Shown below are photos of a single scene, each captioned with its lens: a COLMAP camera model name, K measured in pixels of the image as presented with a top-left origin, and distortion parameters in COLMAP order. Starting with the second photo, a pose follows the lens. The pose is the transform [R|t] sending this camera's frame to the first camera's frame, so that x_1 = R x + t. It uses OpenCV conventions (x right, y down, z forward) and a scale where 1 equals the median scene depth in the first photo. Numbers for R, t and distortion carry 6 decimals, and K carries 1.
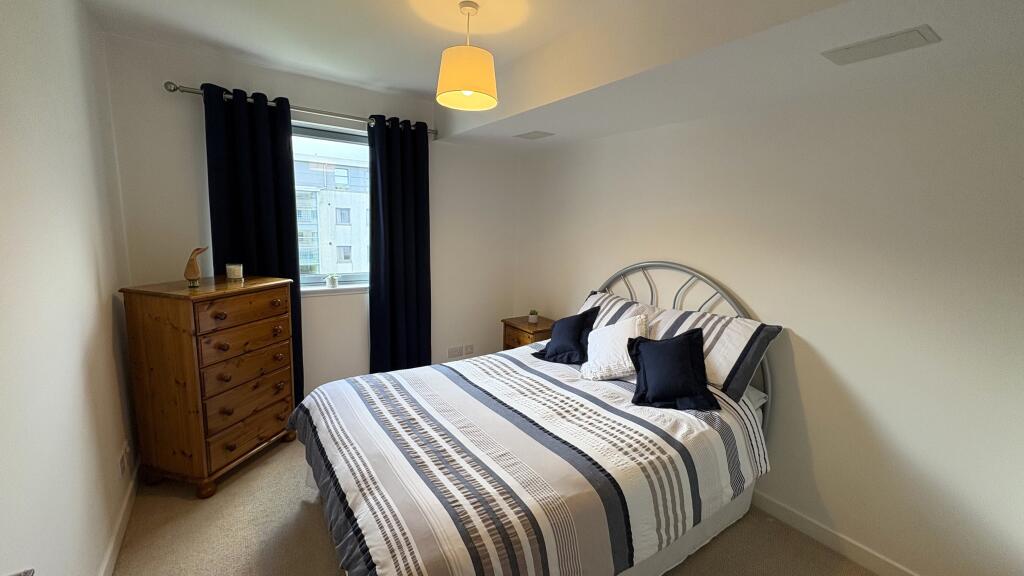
lens RADIAL K [[414.8, 0, 510.6], [0, 414.8, 292.5], [0, 0, 1]] dist [0.000845, 0.000062]
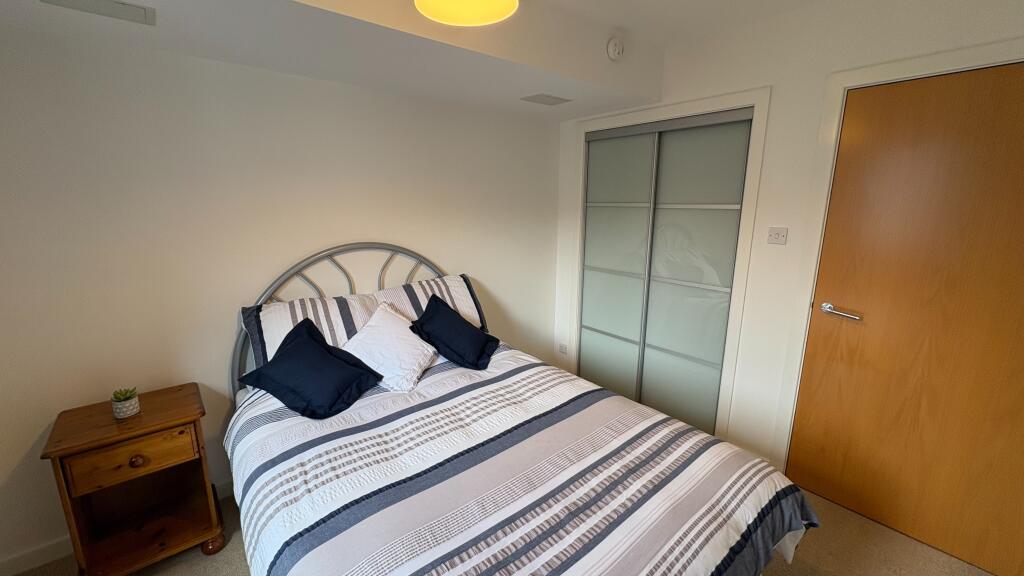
lens RADIAL K [[414.8, 0, 510.8], [0, 414.8, 281.0], [0, 0, 1]] dist [0.000845, 0.000062]
pose [[-0.099478, -0.225229, 0.969214, -0.728192], [0.160003, 0.957750, 0.238987, -0.207003], [-0.982091, 0.178852, -0.059238, 0.970435]]
